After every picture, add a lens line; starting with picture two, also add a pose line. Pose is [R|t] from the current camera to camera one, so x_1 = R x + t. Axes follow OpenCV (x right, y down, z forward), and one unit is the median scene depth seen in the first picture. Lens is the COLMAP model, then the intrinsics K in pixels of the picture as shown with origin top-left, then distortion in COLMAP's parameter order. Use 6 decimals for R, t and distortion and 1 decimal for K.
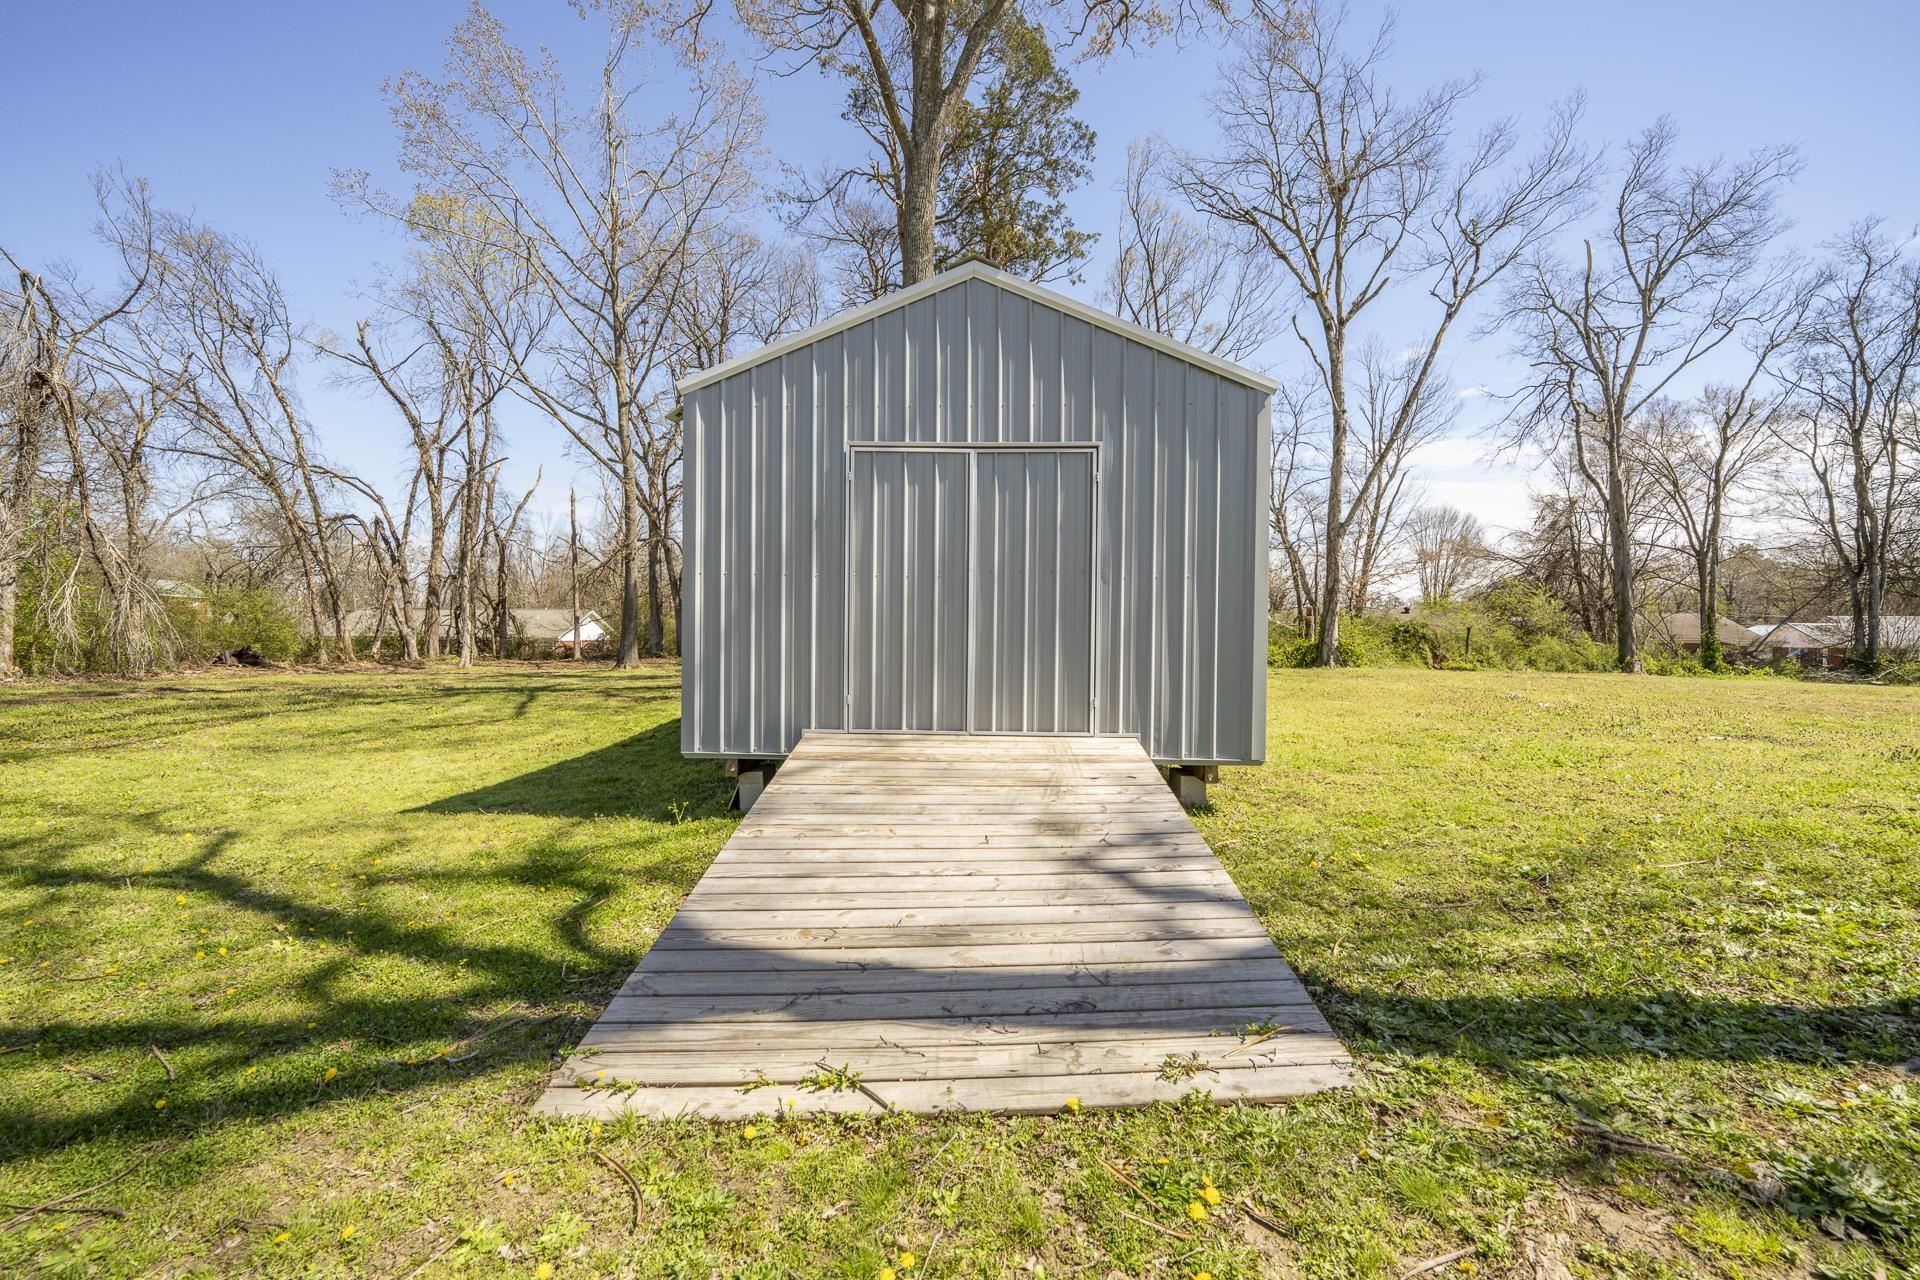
lens RADIAL K [[791.5, 0, 966.9], [0, 791.5, 631.5], [0, 0, 1]] dist [0.000097, -0.001152]
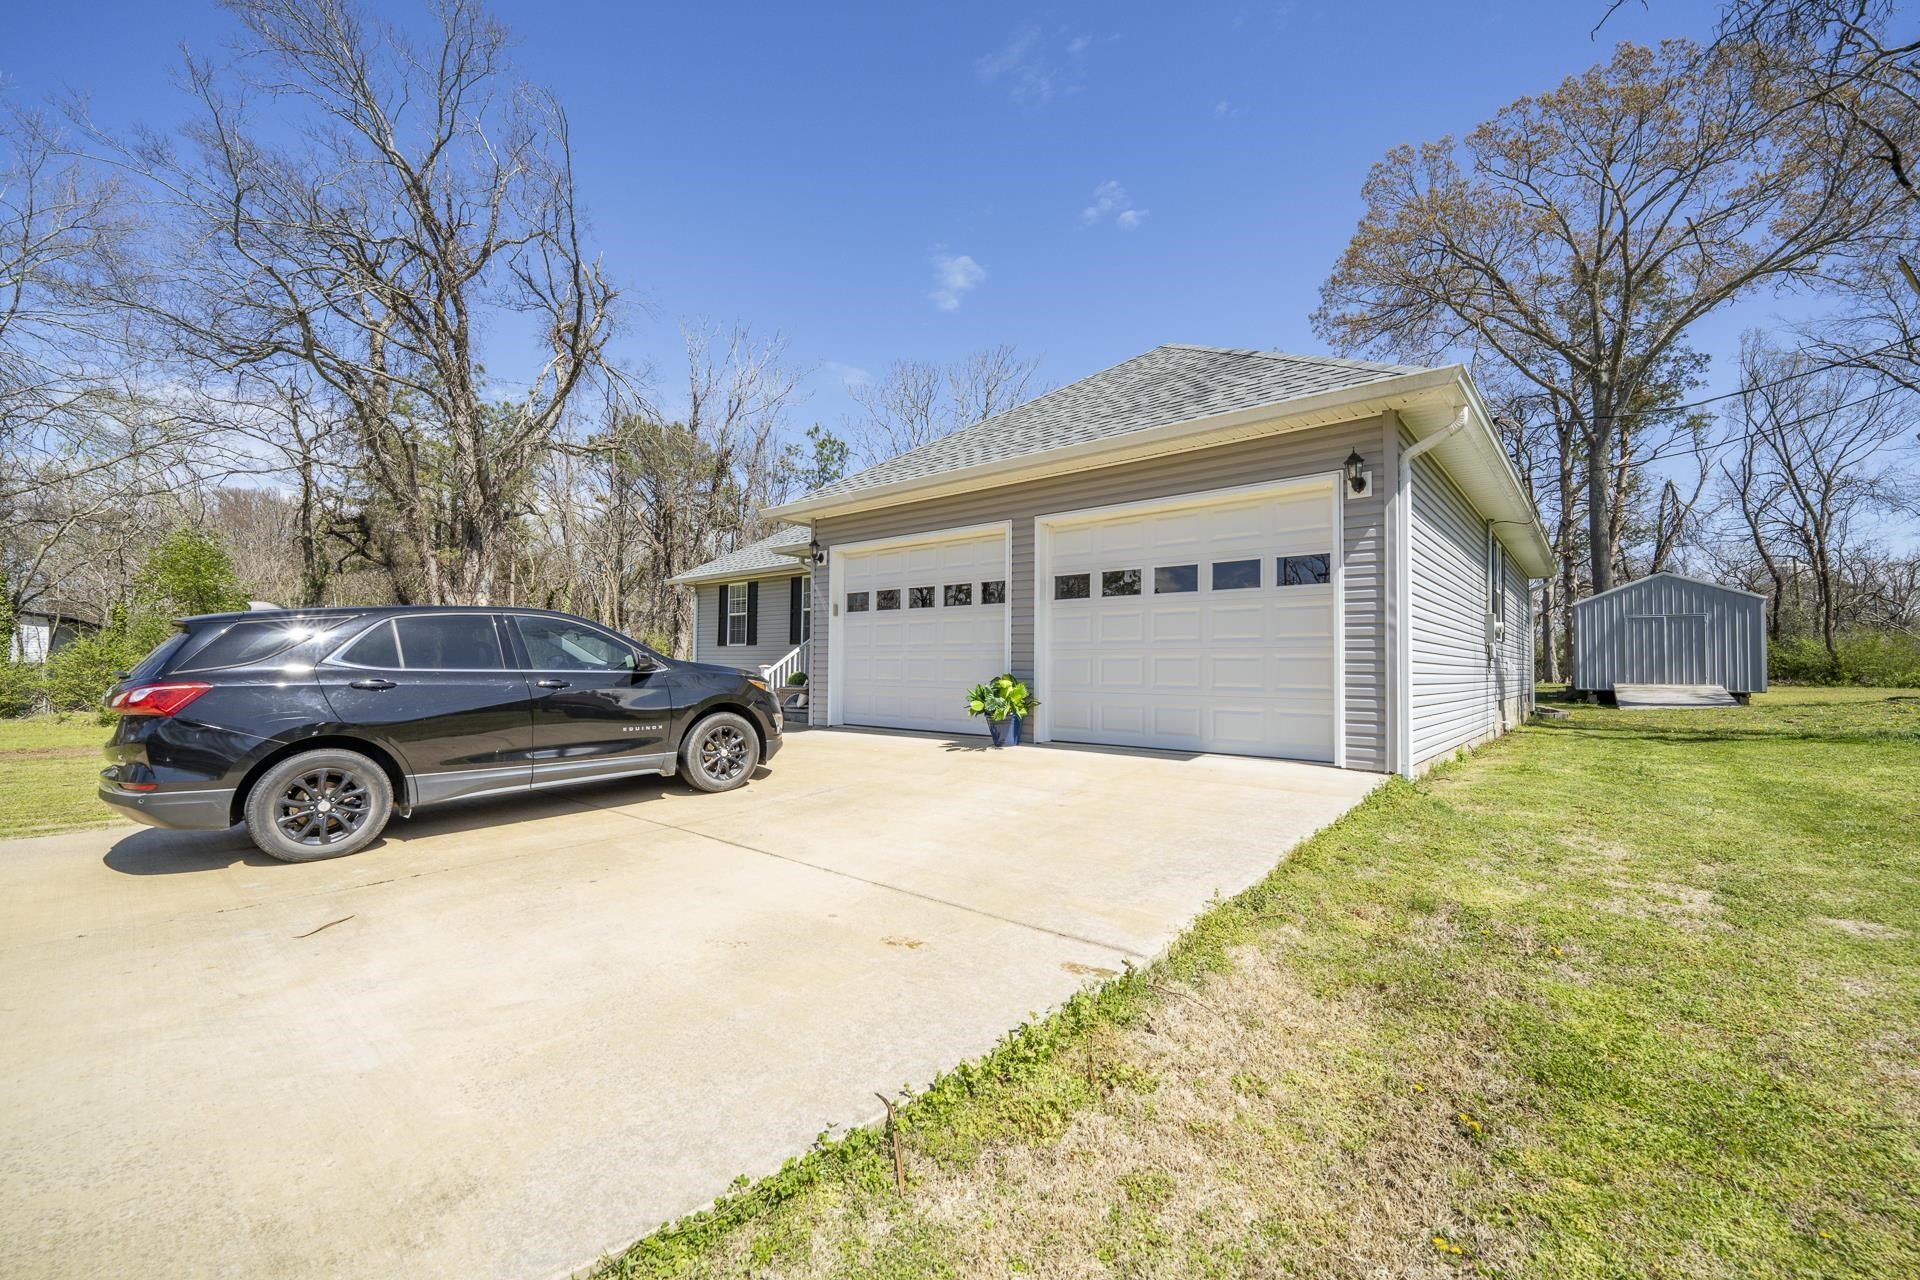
lens RADIAL K [[791.5, 0, 945.7], [0, 791.5, 639.9], [0, 0, 1]] dist [0.000097, -0.001152]
pose [[0.798653, -0.023753, -0.601323, -0.122328], [0.001408, 0.999292, -0.037604, 0.011561], [0.601791, 0.029186, 0.798120, -1.093625]]
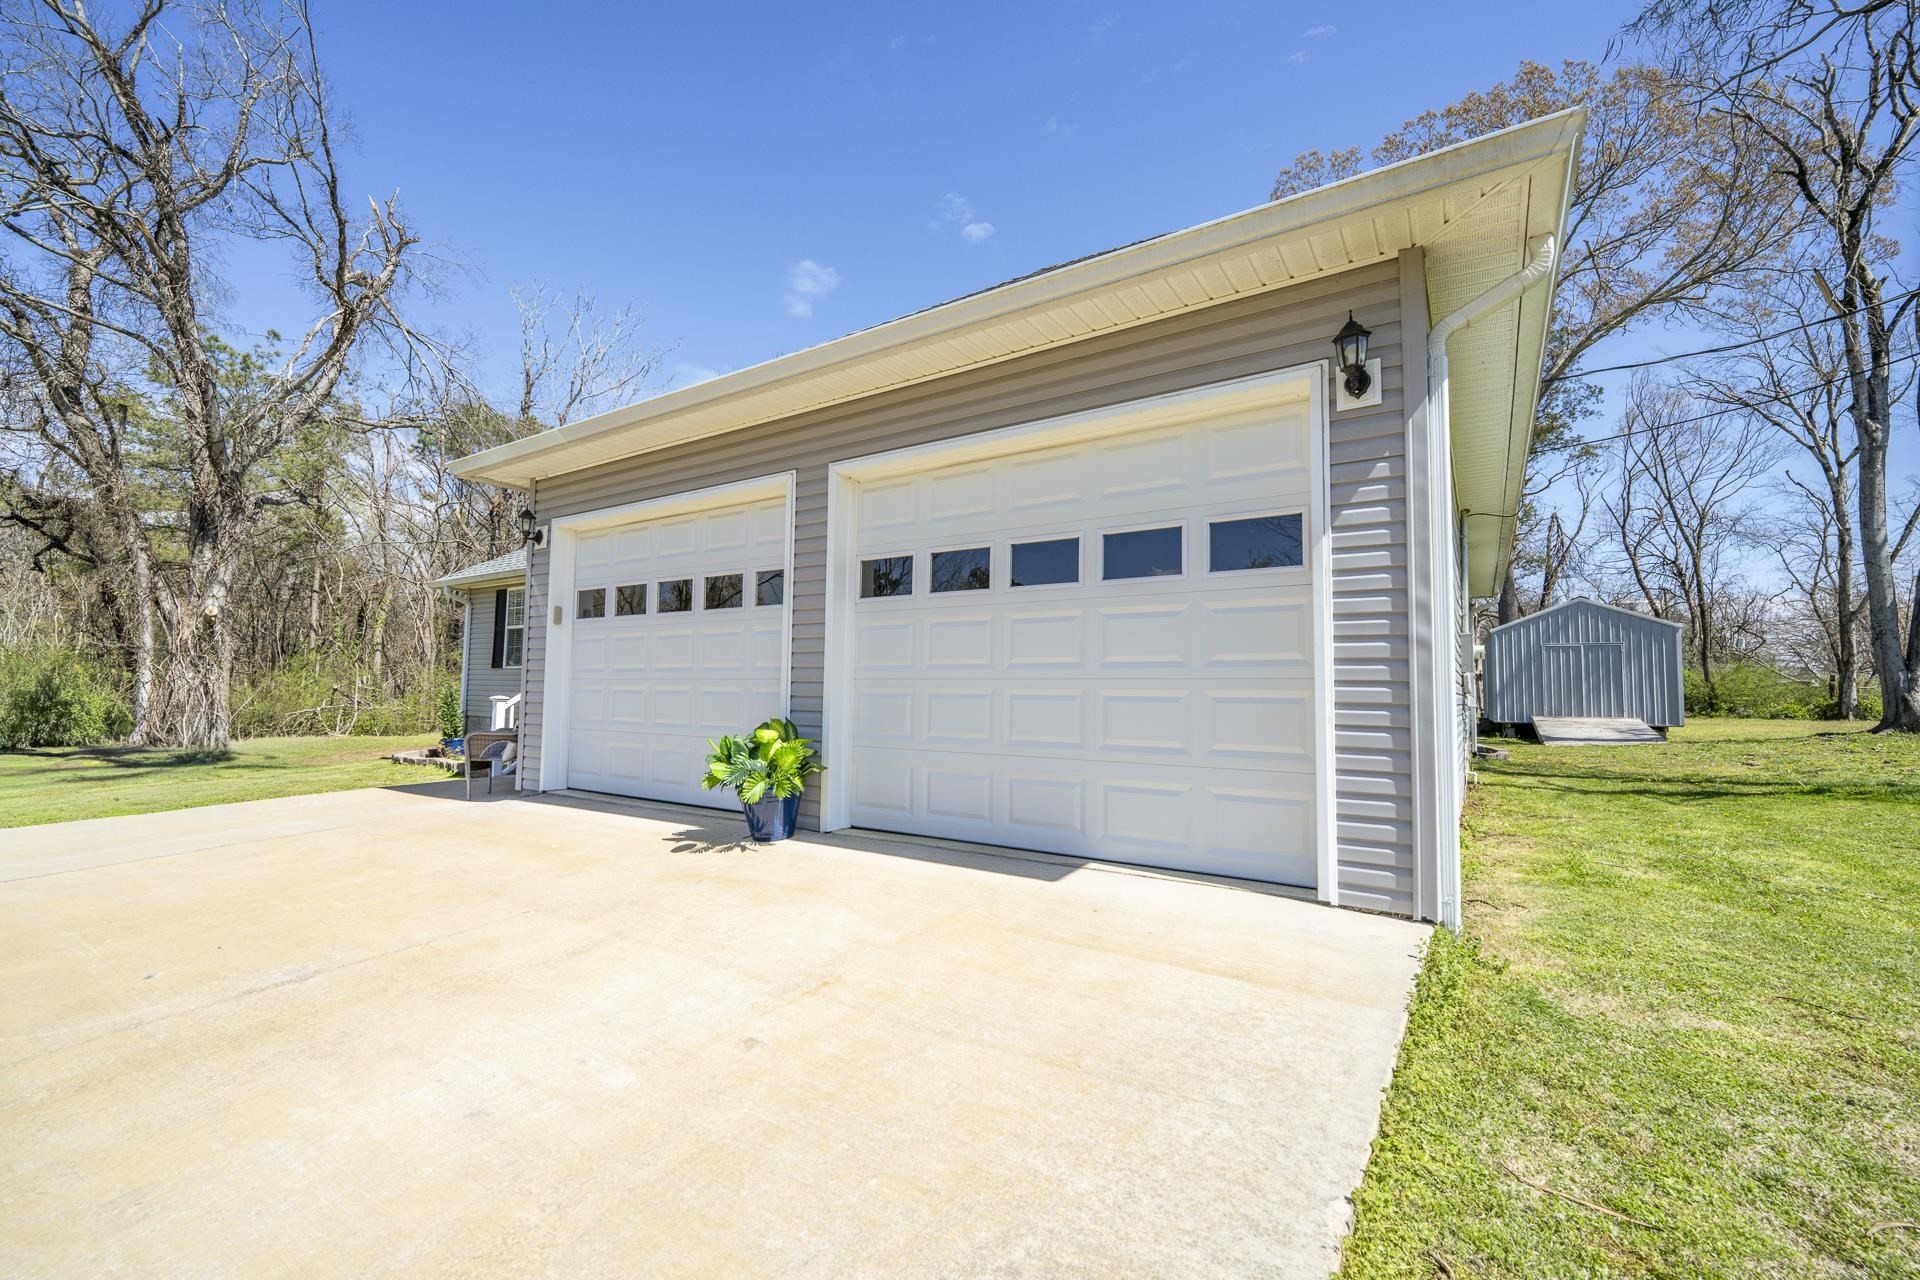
lens RADIAL K [[791.5, 0, 948.5], [0, 791.5, 639.5], [0, 0, 1]] dist [0.000097, -0.001152]
pose [[0.860197, -0.032809, -0.508906, -0.166784], [-0.002847, 0.997604, -0.069128, 0.006492], [0.509955, 0.060912, 0.858042, -0.945369]]
